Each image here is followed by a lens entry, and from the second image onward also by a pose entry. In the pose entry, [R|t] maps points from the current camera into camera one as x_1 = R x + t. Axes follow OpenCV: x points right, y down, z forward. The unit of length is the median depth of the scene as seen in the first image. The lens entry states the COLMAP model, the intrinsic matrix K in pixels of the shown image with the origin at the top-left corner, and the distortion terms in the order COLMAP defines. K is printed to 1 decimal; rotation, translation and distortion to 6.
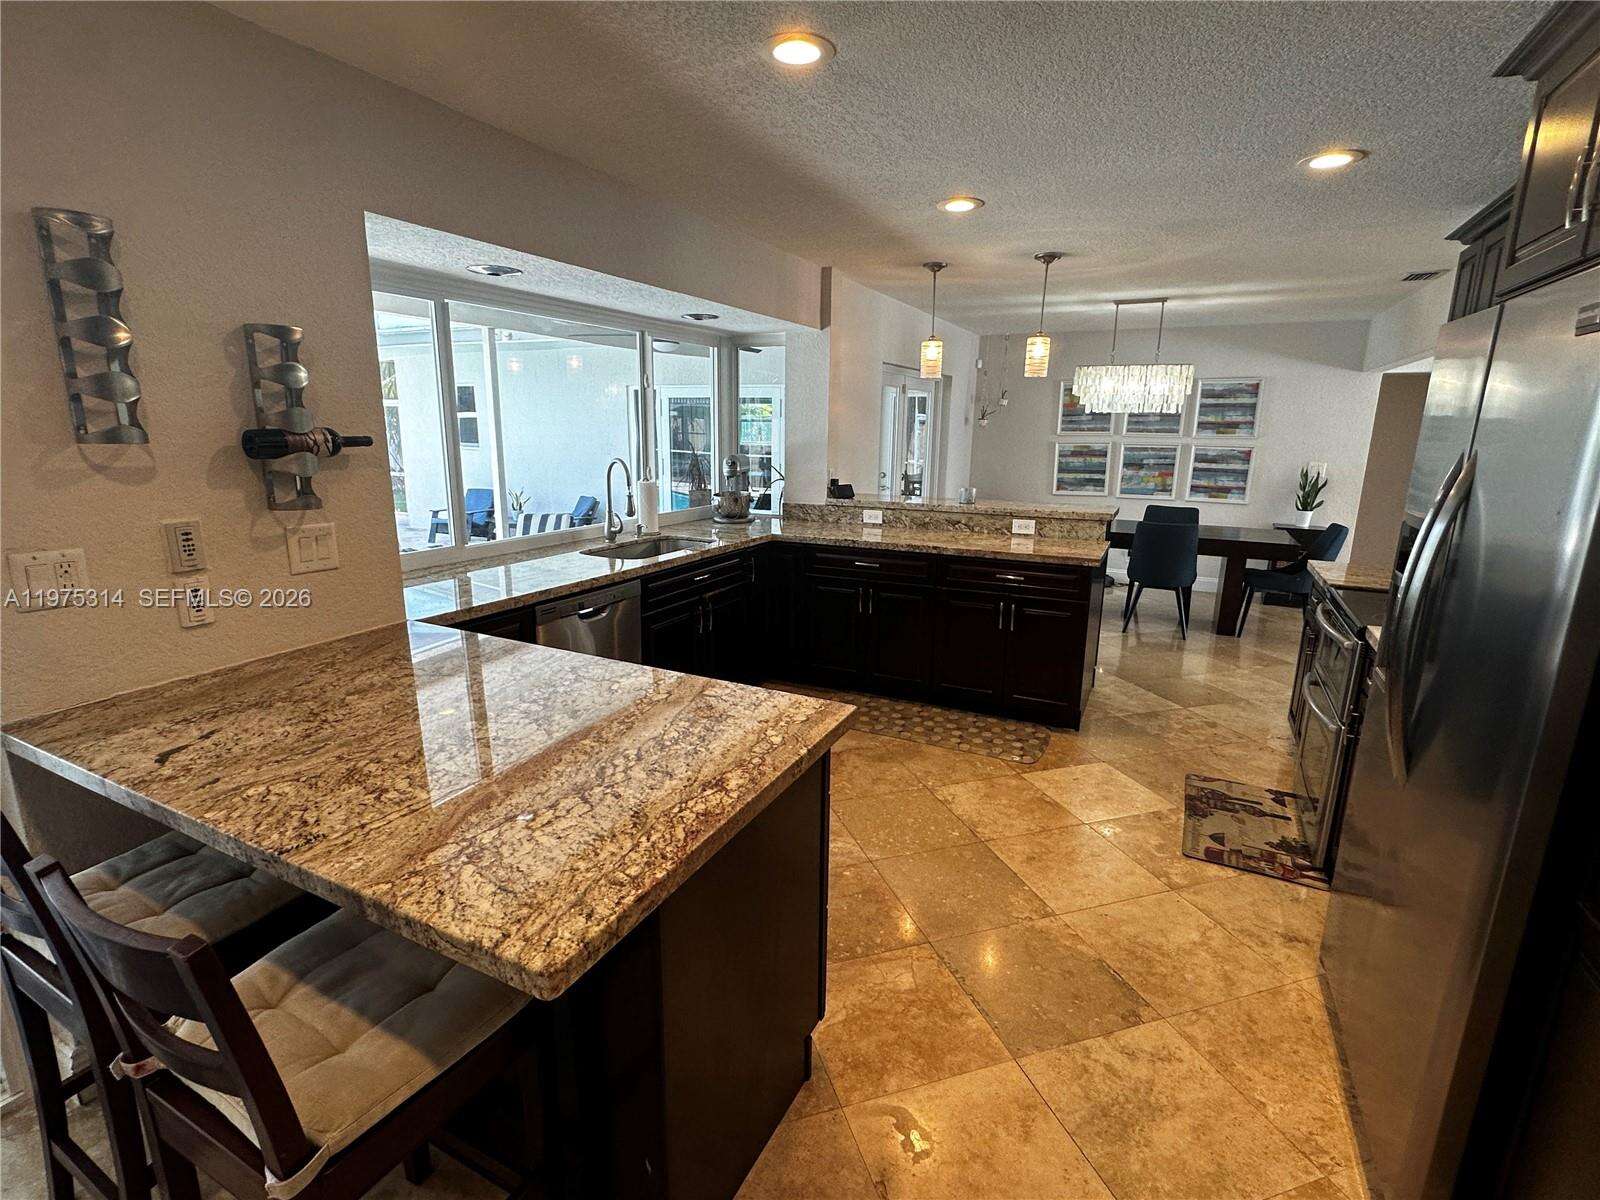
lens RADIAL K [[760.8, 0, 798.2], [0, 760.8, 600.7], [0, 0, 1]] dist [-0.003684, 0.001557]
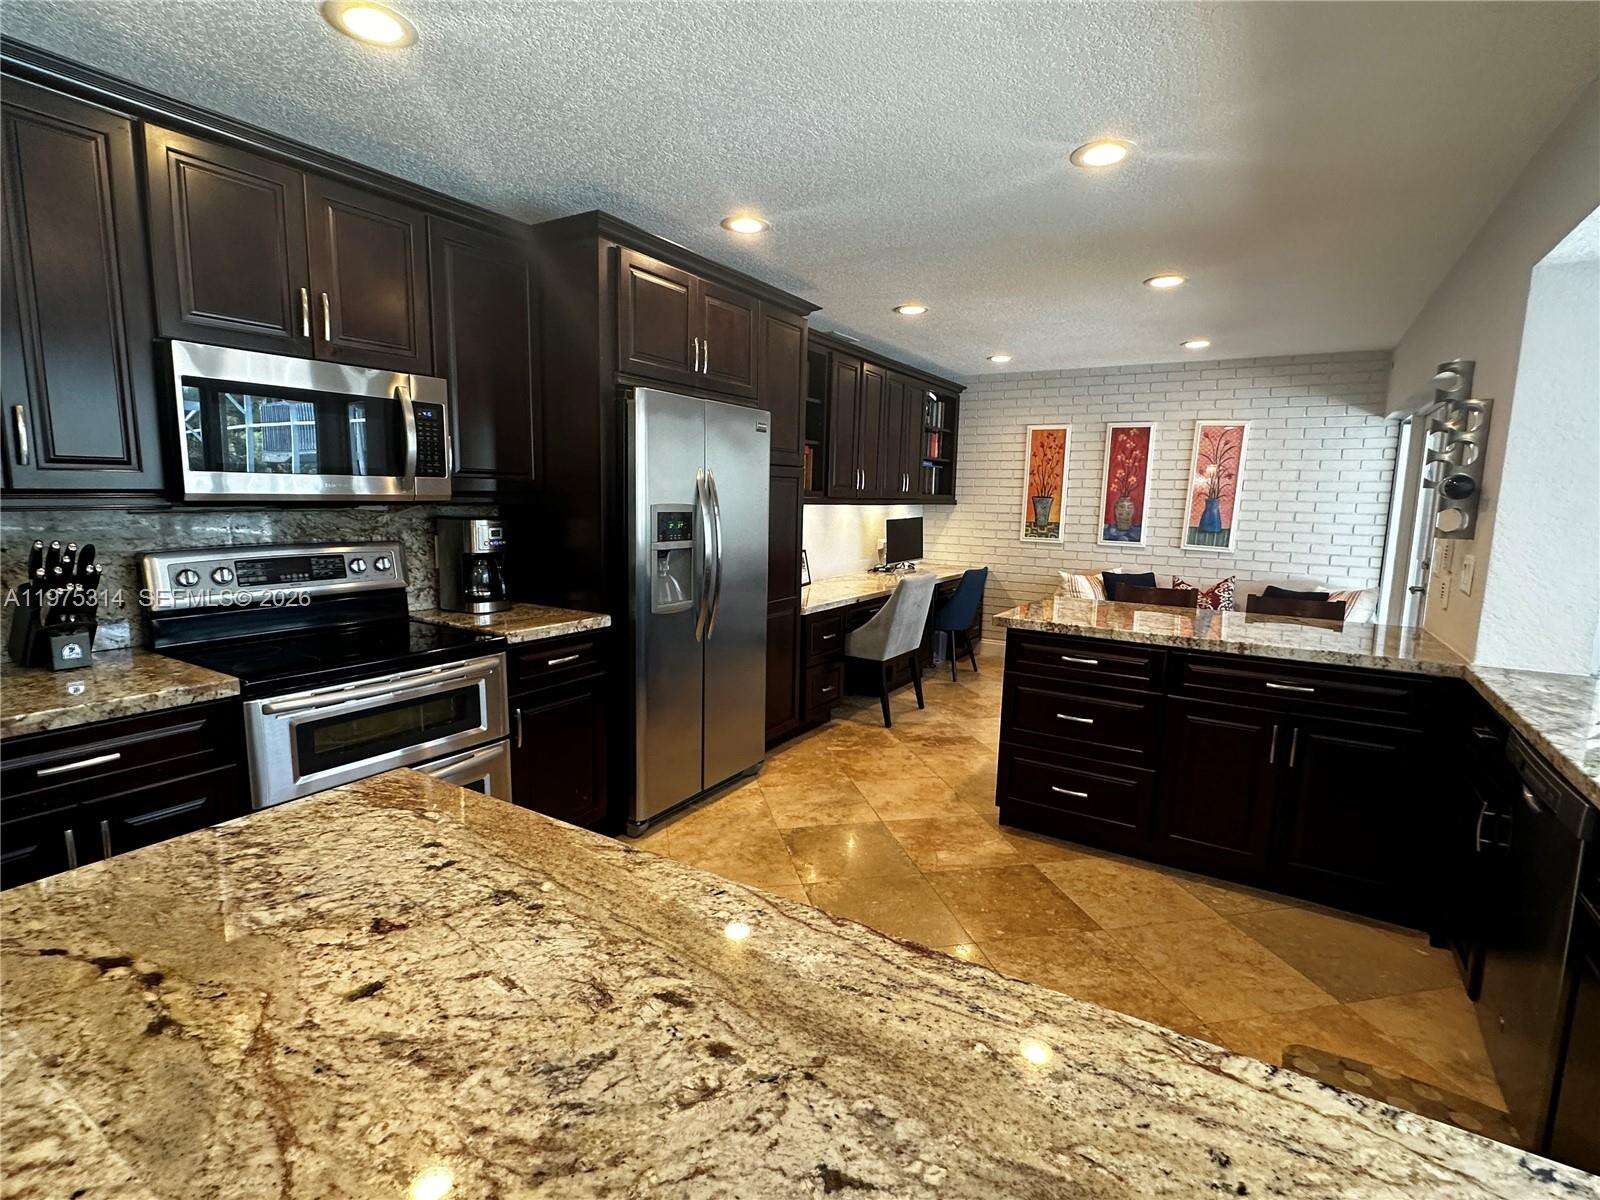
lens RADIAL K [[760.8, 0, 799.2], [0, 760.8, 600.7], [0, 0, 1]] dist [-0.003684, 0.001557]
pose [[-0.995812, -0.046879, 0.078496, 0.213223], [-0.015278, 0.931795, 0.362662, -0.293565], [-0.090143, 0.359944, -0.928609, 1.448243]]
